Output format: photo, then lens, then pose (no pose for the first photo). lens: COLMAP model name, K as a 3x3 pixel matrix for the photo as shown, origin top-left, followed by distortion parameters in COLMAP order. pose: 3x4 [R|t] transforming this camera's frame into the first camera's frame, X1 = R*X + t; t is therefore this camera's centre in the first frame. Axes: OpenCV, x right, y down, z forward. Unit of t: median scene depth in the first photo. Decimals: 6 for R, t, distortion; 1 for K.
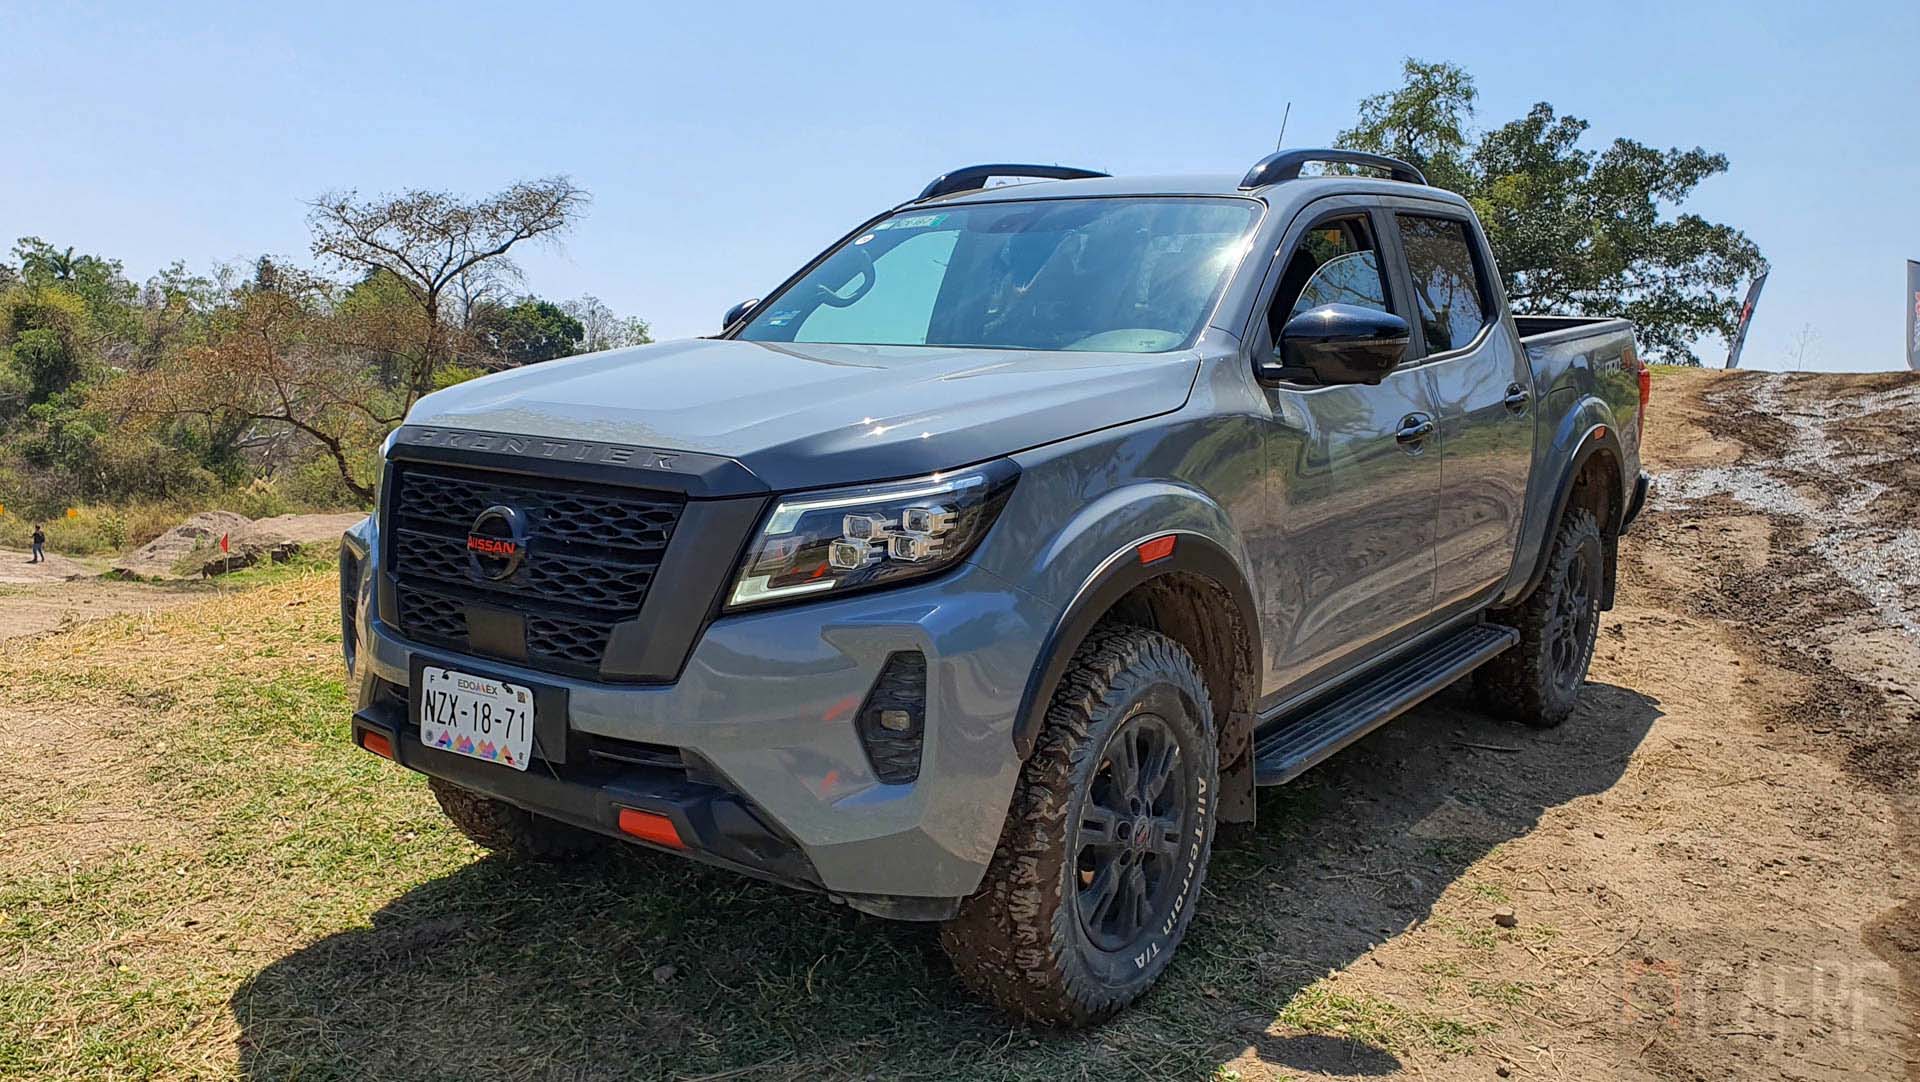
lens RADIAL K [[1725.0, 0, 950.4], [0, 1725.0, 539.4], [0, 0, 1]] dist [-0.025056, -0.019511]
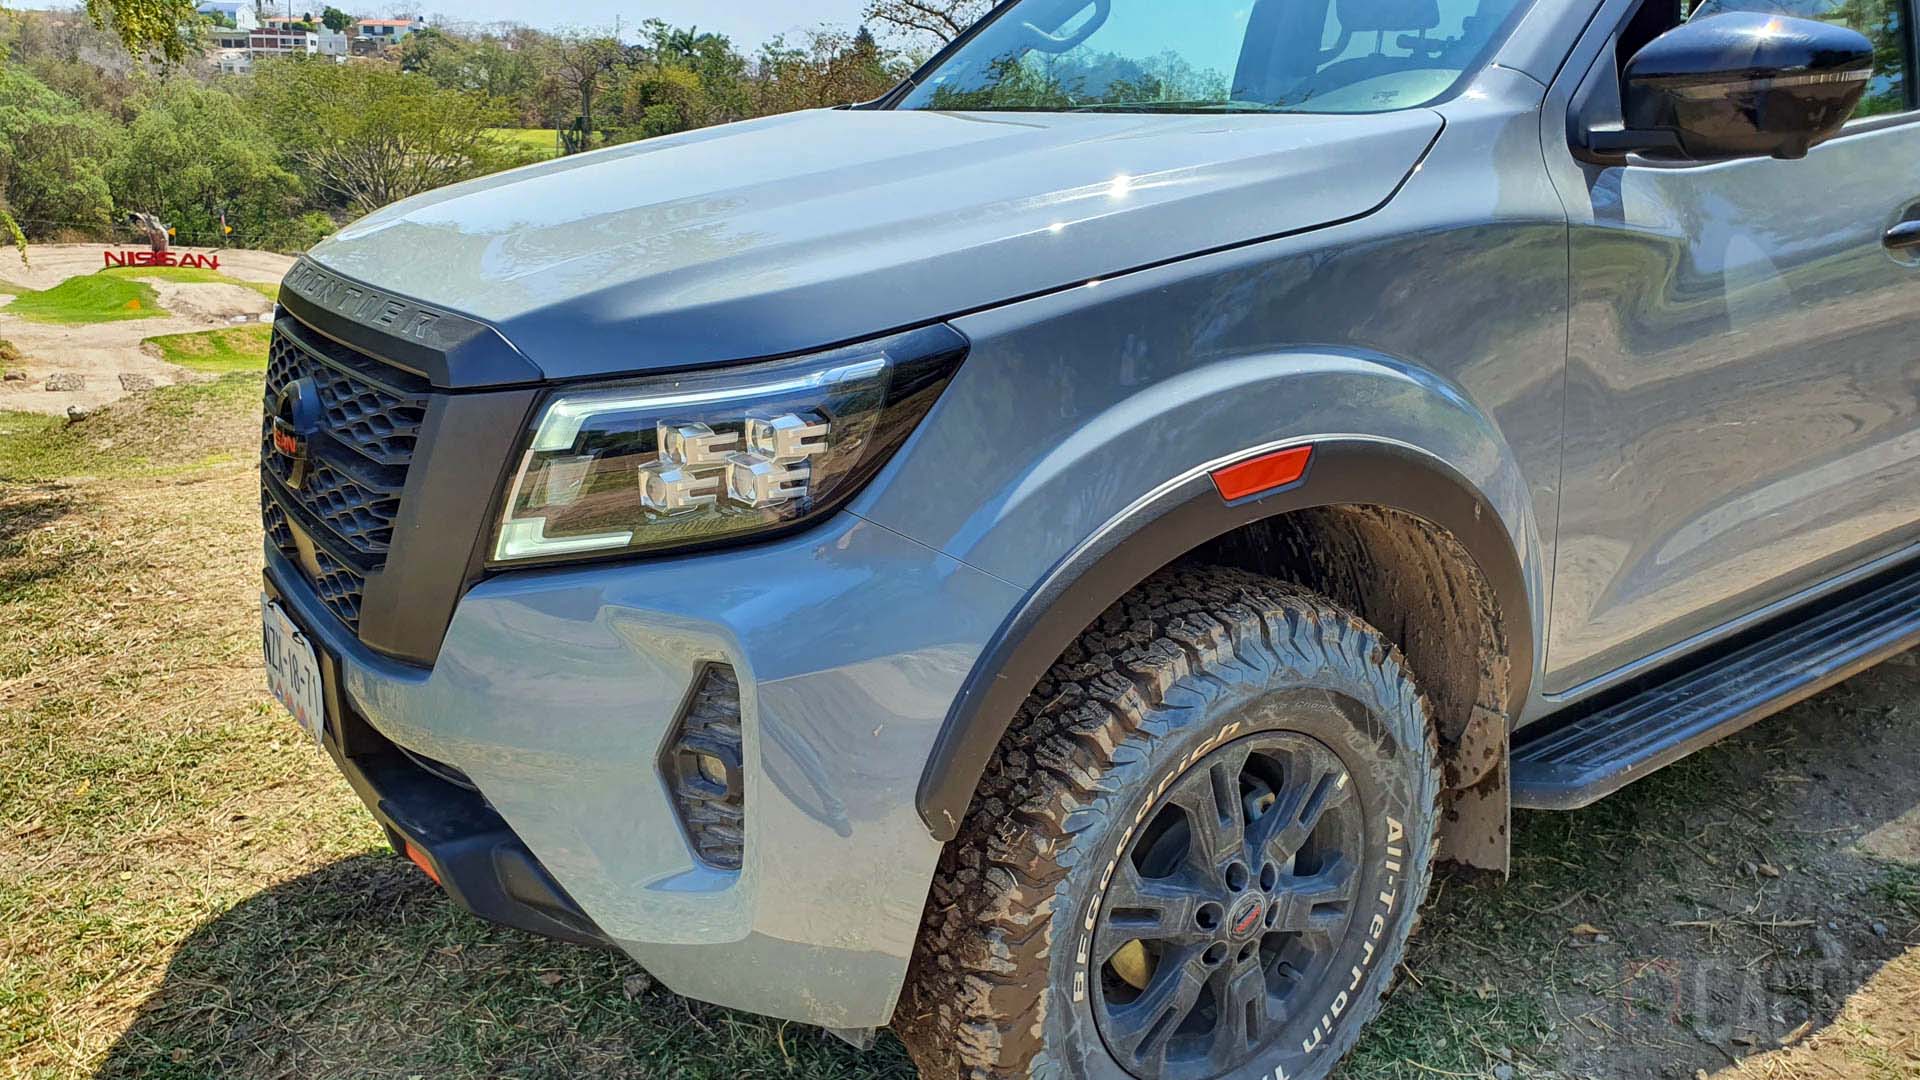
lens RADIAL K [[1599.6, 0, 925.9], [0, 1599.6, 582.5], [0, 0, 1]] dist [-0.024850, 0.001895]
pose [[0.928488, 0.069562, -0.364789, 0.205479], [-0.001726, 0.983097, 0.183075, -0.054110], [0.371358, -0.169353, 0.912914, 0.449882]]
